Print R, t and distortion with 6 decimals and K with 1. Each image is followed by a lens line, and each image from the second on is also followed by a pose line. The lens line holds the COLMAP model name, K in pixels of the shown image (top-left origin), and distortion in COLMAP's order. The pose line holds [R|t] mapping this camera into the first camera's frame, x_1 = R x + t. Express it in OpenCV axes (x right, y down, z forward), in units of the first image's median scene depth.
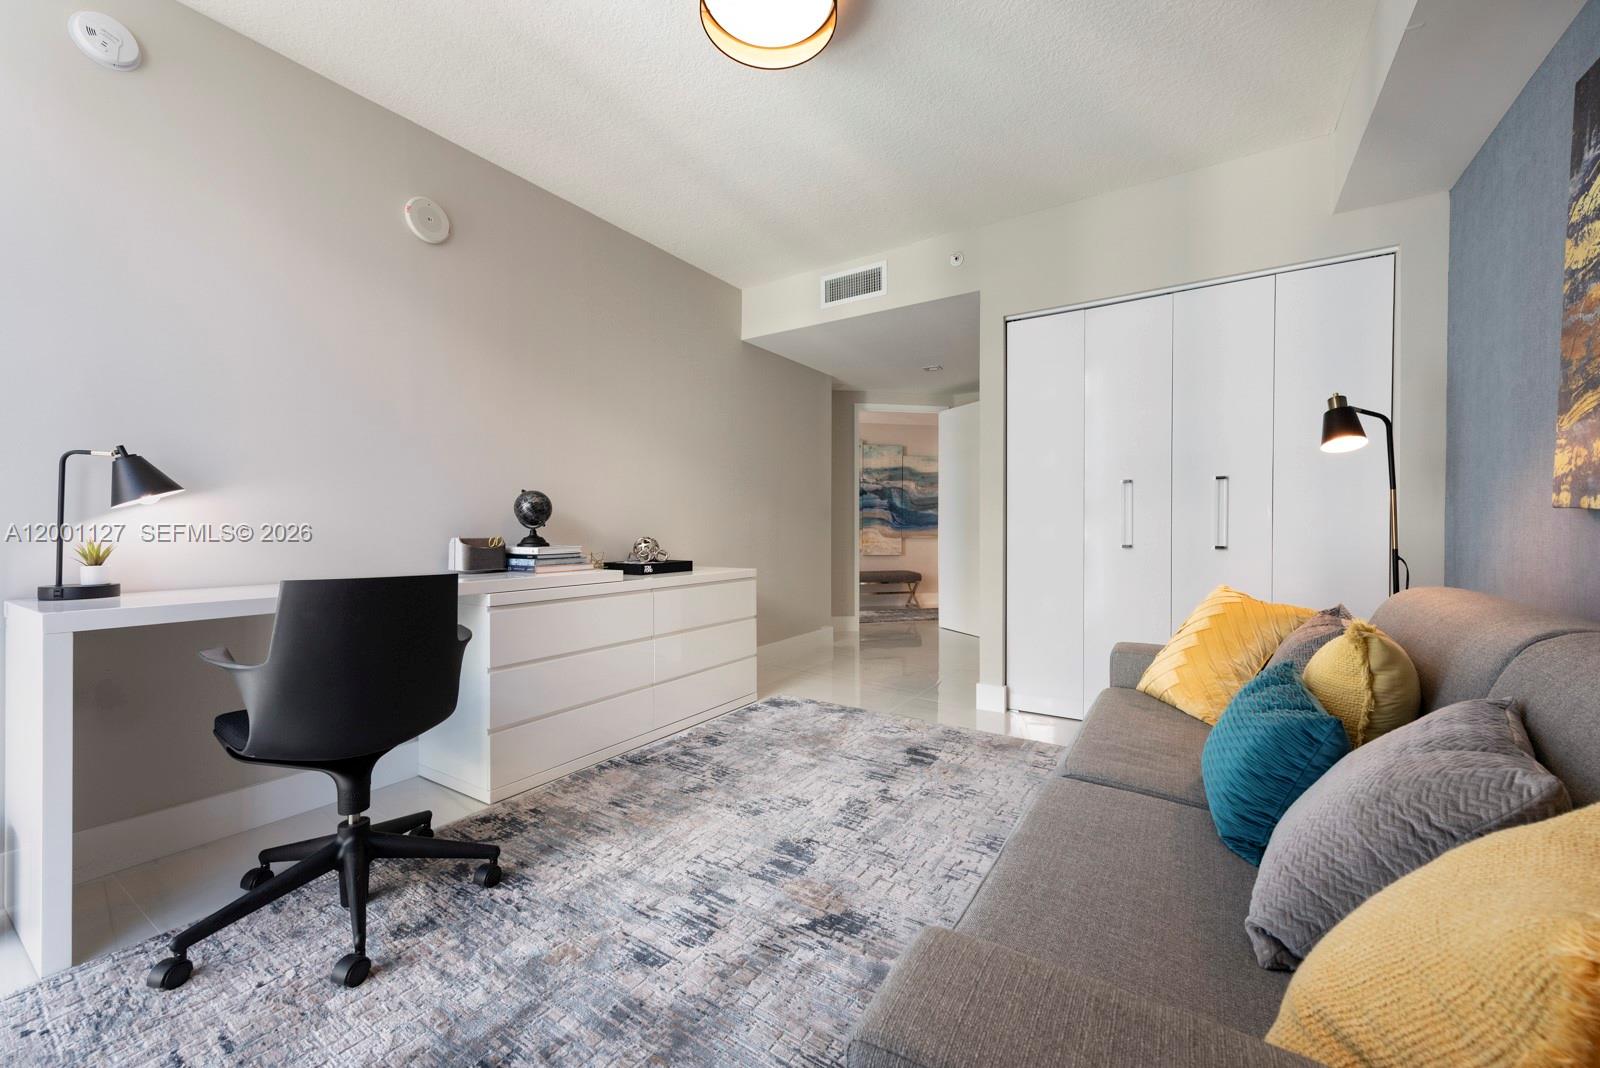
lens RADIAL K [[636.4, 0, 795.8], [0, 636.4, 527.2], [0, 0, 1]] dist [0.001669, -0.000280]
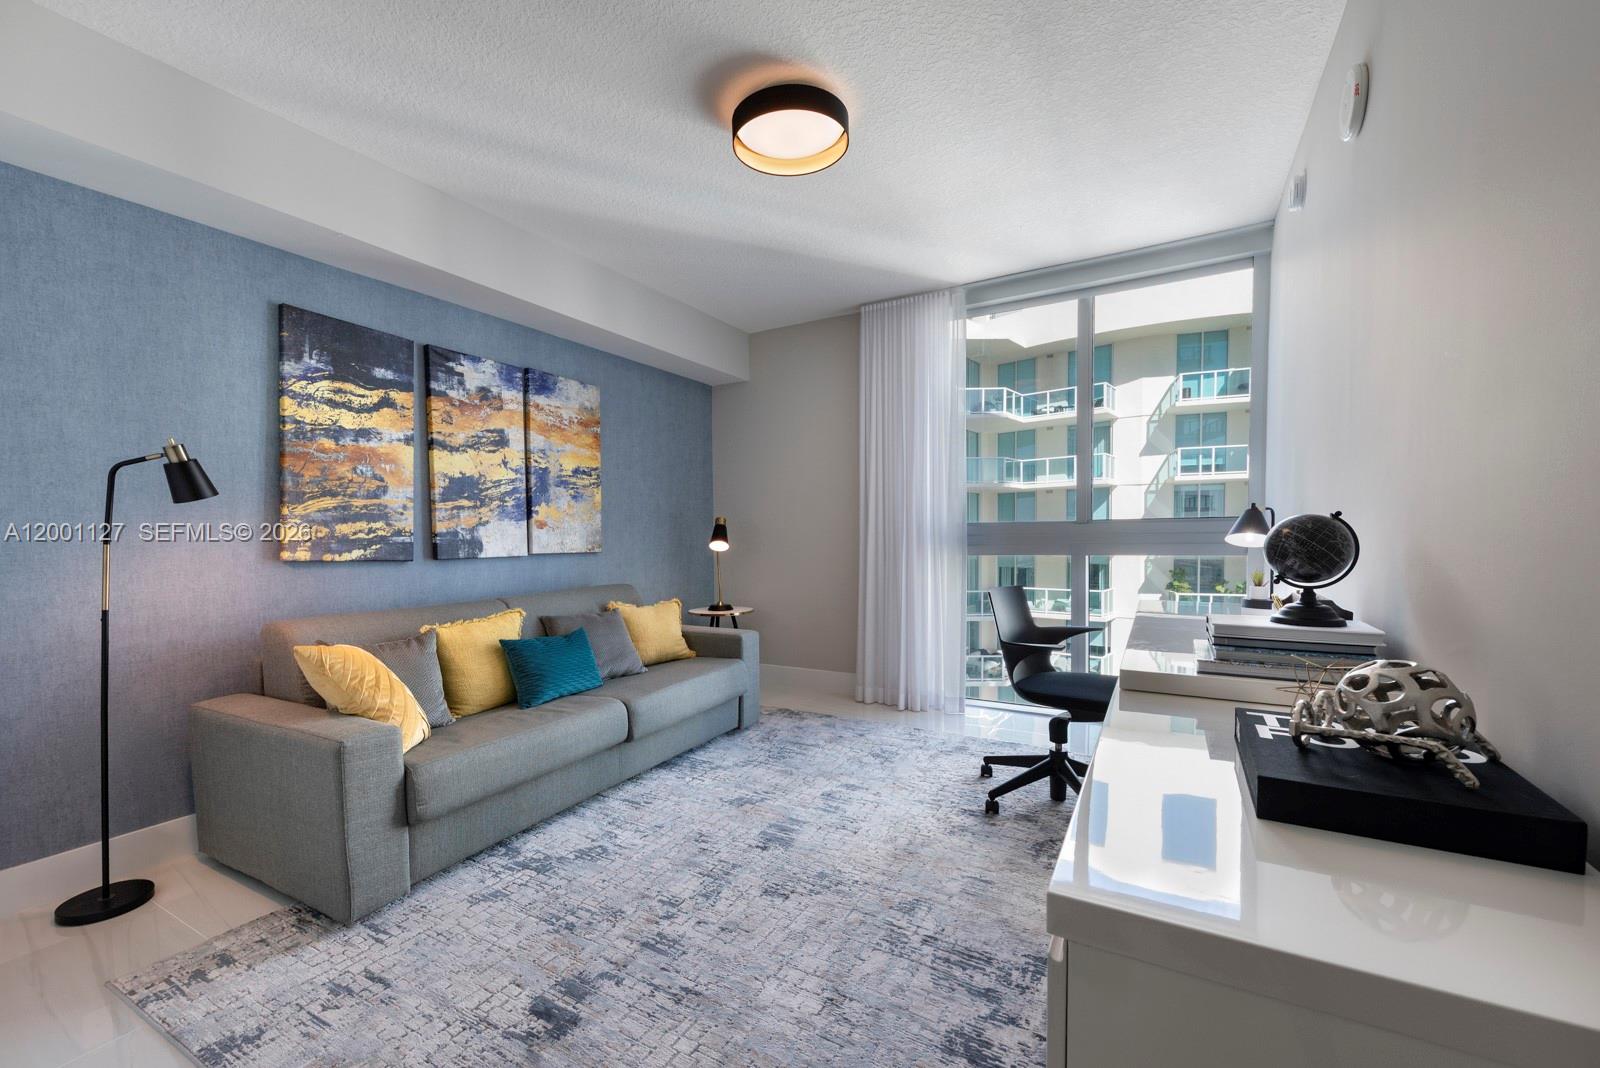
lens RADIAL K [[636.4, 0, 795.8], [0, 636.4, 527.2], [0, 0, 1]] dist [0.001669, -0.000280]
pose [[-0.997253, 0.002635, -0.074030, 0.035076], [0.002655, 0.999996, -0.000172, -0.048289], [0.074030, -0.000368, -0.997256, 1.599572]]
